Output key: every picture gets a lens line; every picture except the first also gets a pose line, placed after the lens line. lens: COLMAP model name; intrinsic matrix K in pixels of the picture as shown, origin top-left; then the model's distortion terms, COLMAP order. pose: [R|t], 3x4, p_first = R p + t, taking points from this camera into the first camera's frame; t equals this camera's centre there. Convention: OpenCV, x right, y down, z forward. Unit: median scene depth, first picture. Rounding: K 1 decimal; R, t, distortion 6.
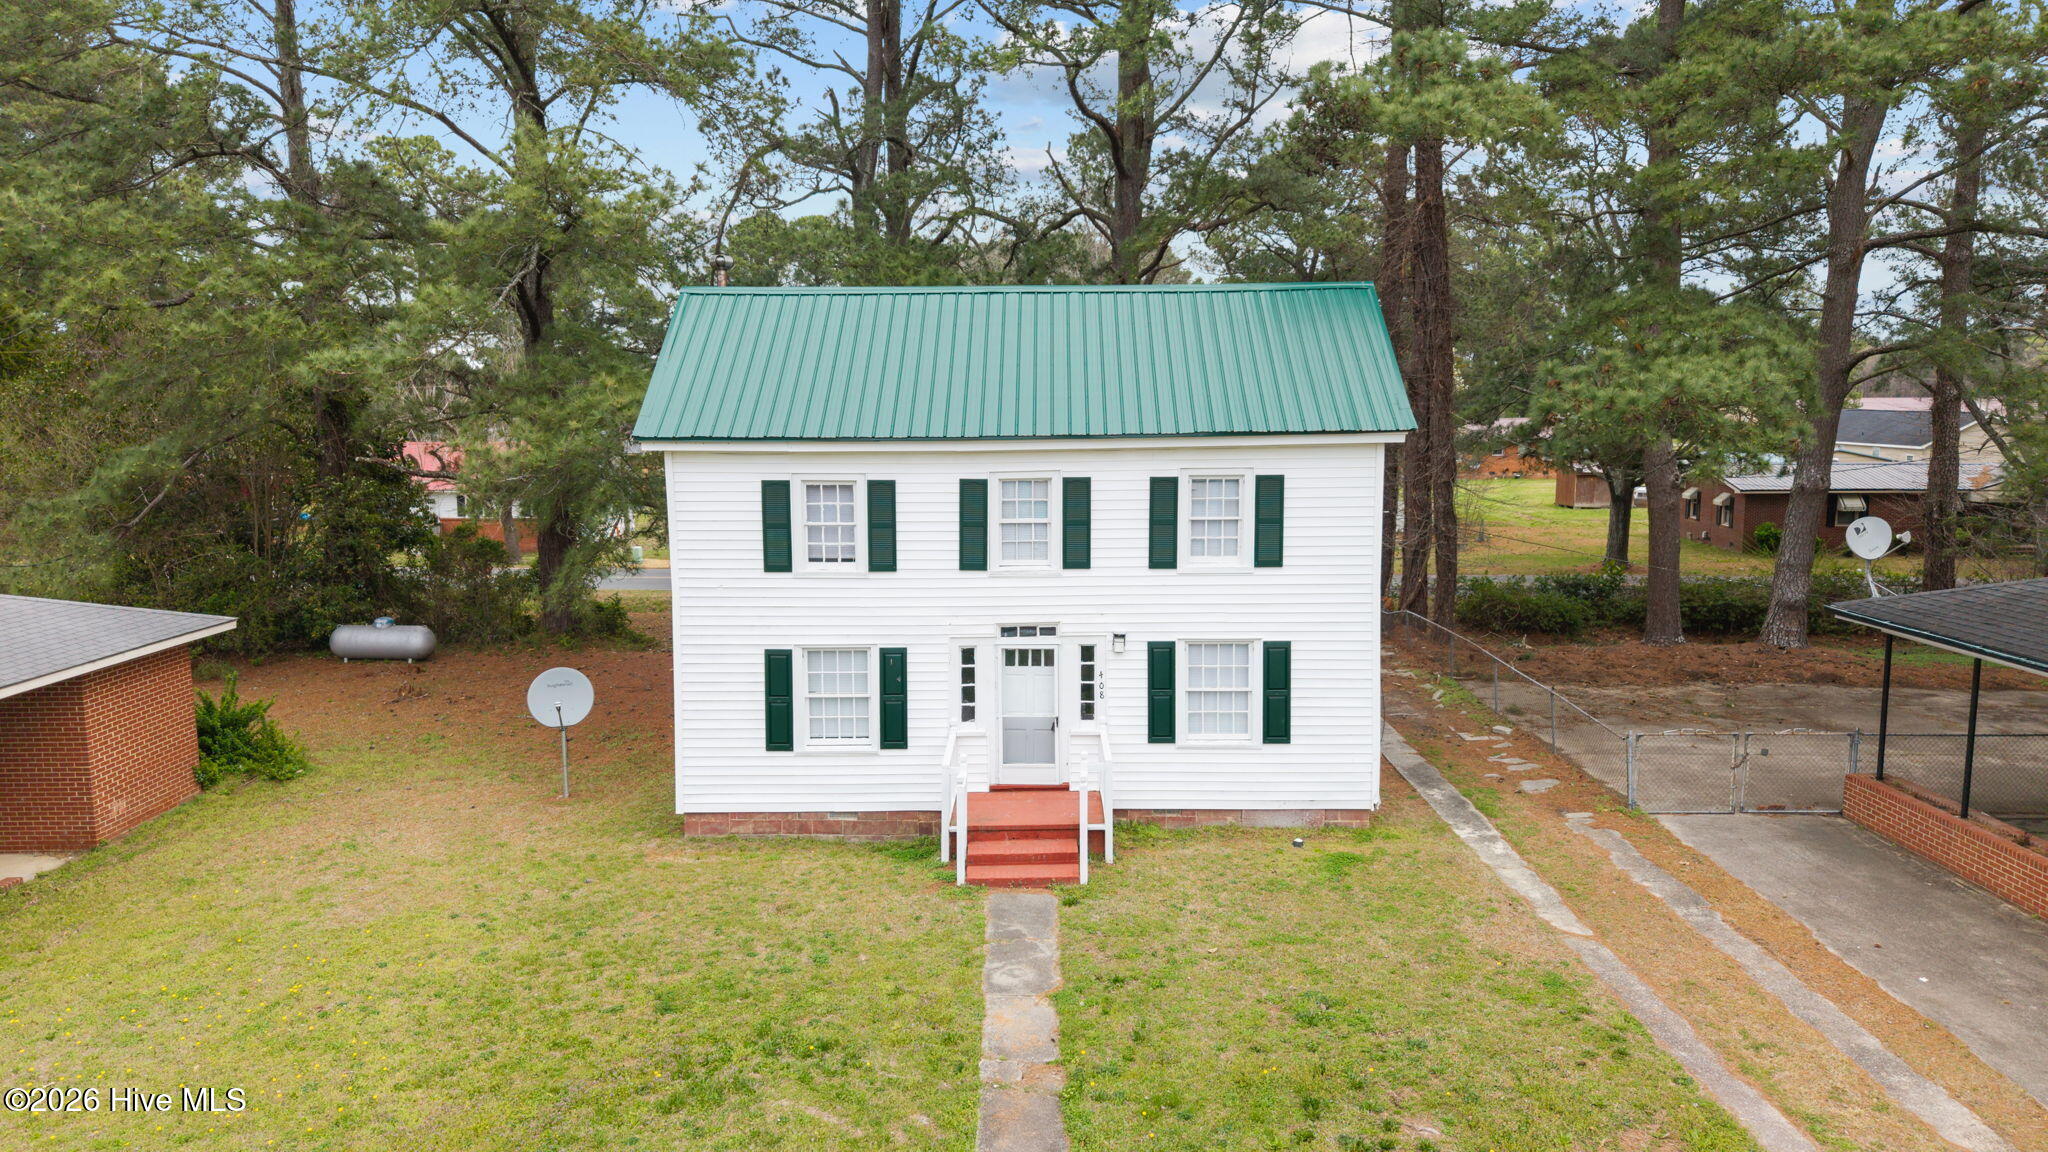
lens RADIAL K [[1377.9, 0, 1024.0], [0, 1377.9, 576.0], [0, 0, 1]] dist [0.042920, -0.043388]
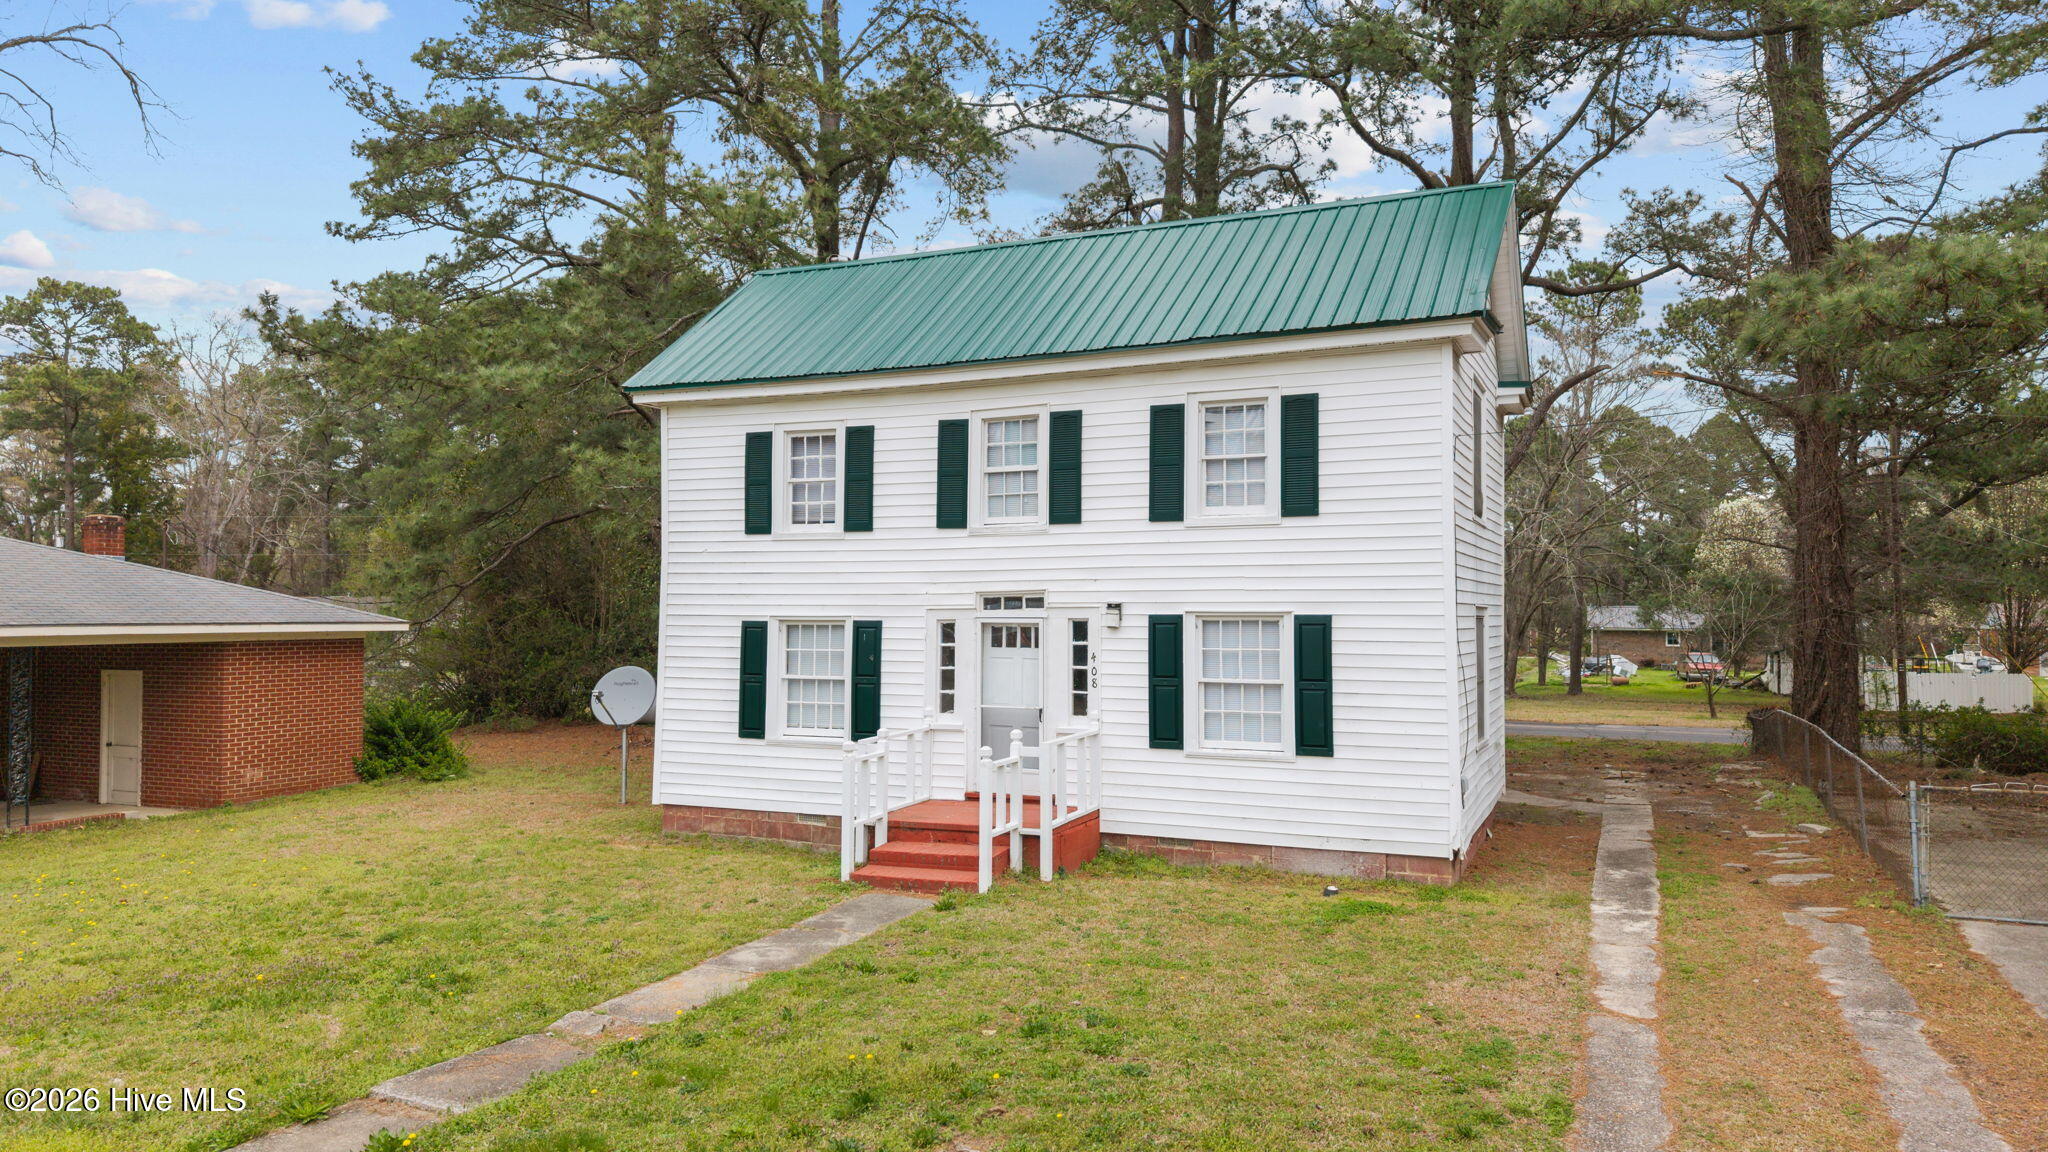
lens RADIAL K [[1377.9, 0, 1024.0], [0, 1377.9, 576.0], [0, 0, 1]] dist [0.042920, -0.043388]
pose [[0.917633, -0.003257, -0.397416, 0.337360], [-0.058423, 0.987998, -0.142995, 0.142350], [0.393112, 0.154435, 0.906429, 0.258080]]
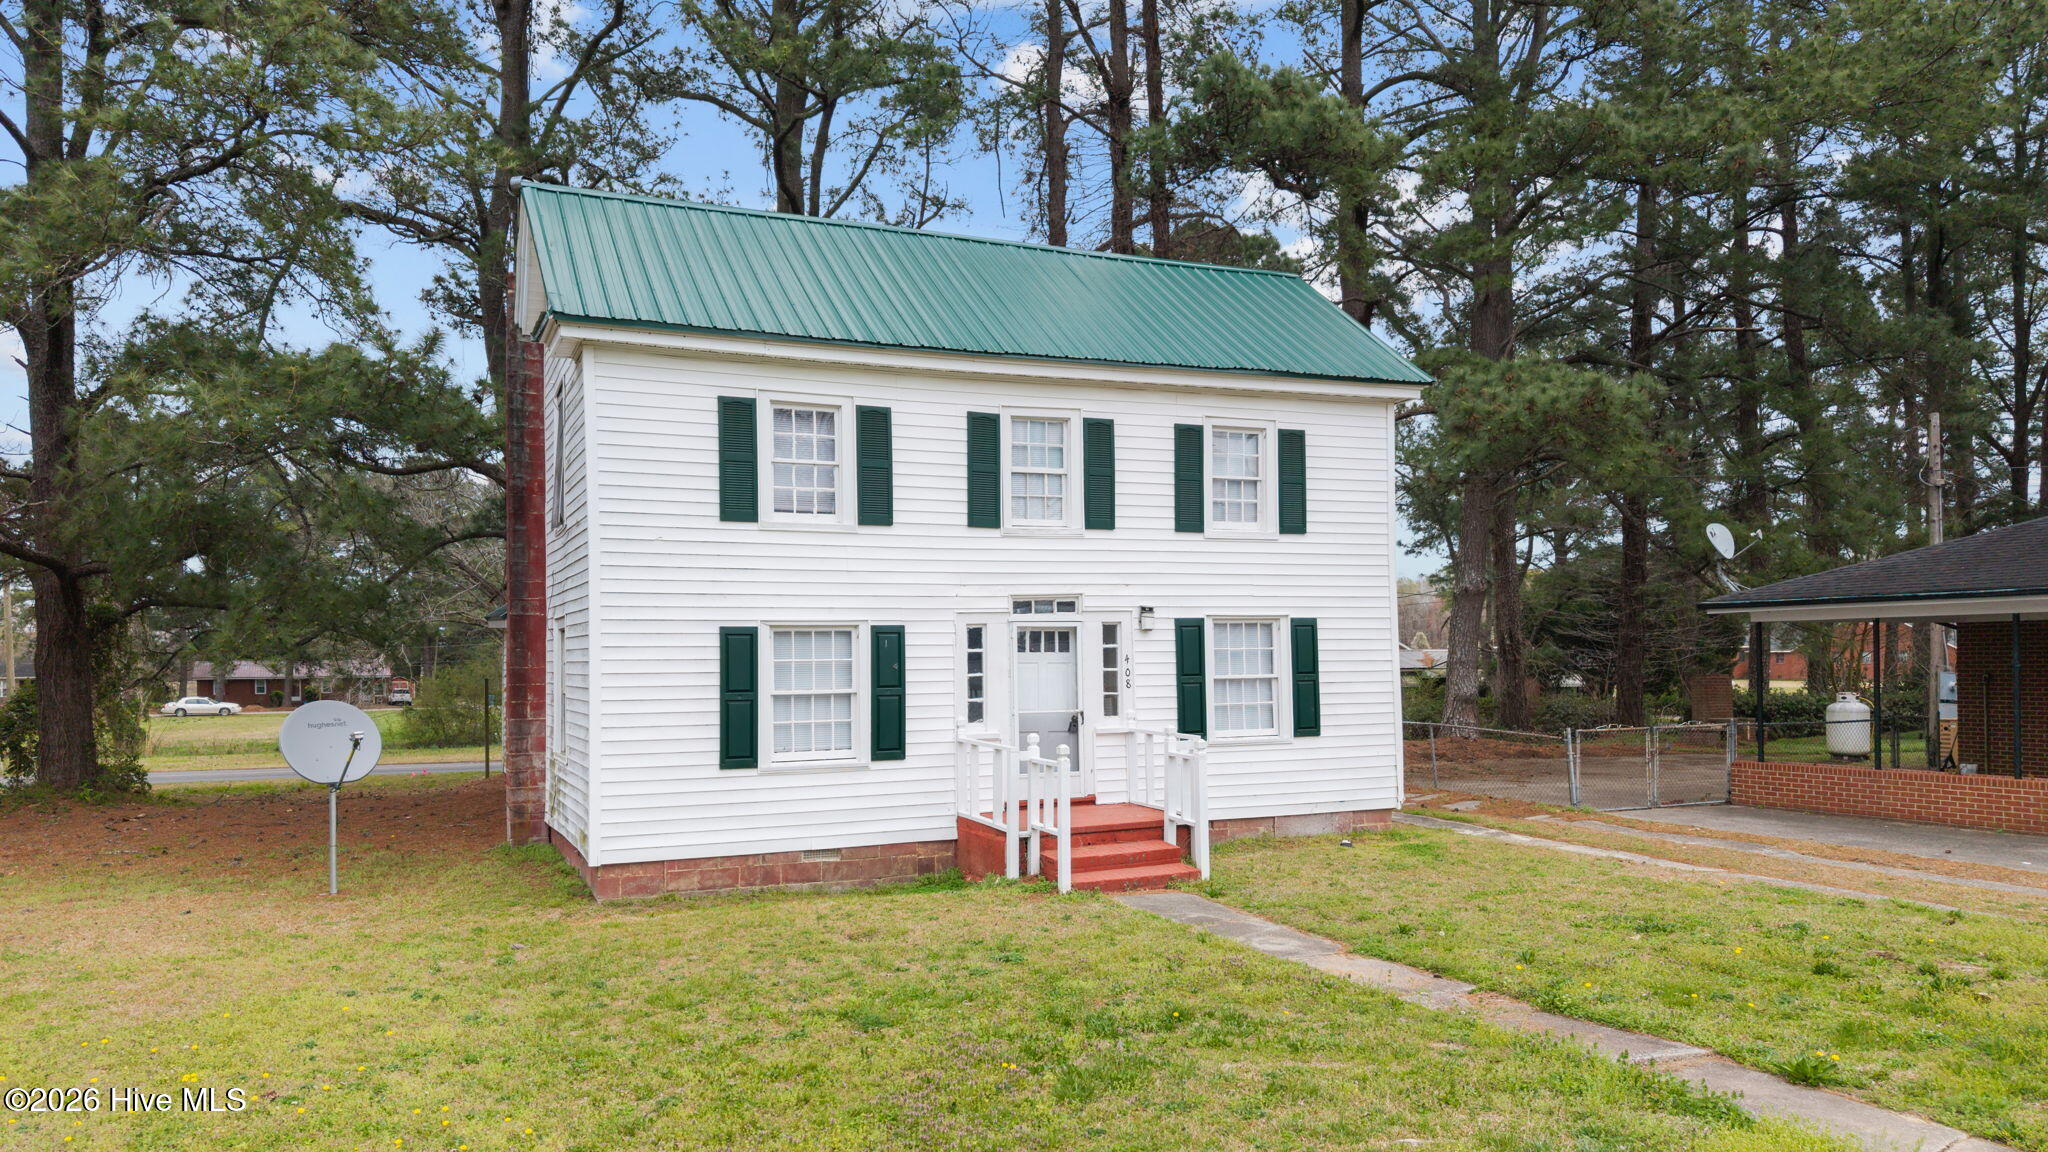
lens RADIAL K [[1406.2, 0, 1031.7], [0, 1406.2, 654.2], [0, 0, 1]] dist [0.024756, -0.004650]
pose [[0.907855, -0.004447, 0.419262, -0.352462], [0.062668, 0.990151, -0.125196, 0.172039], [-0.414576, 0.139934, 0.899192, 0.265853]]
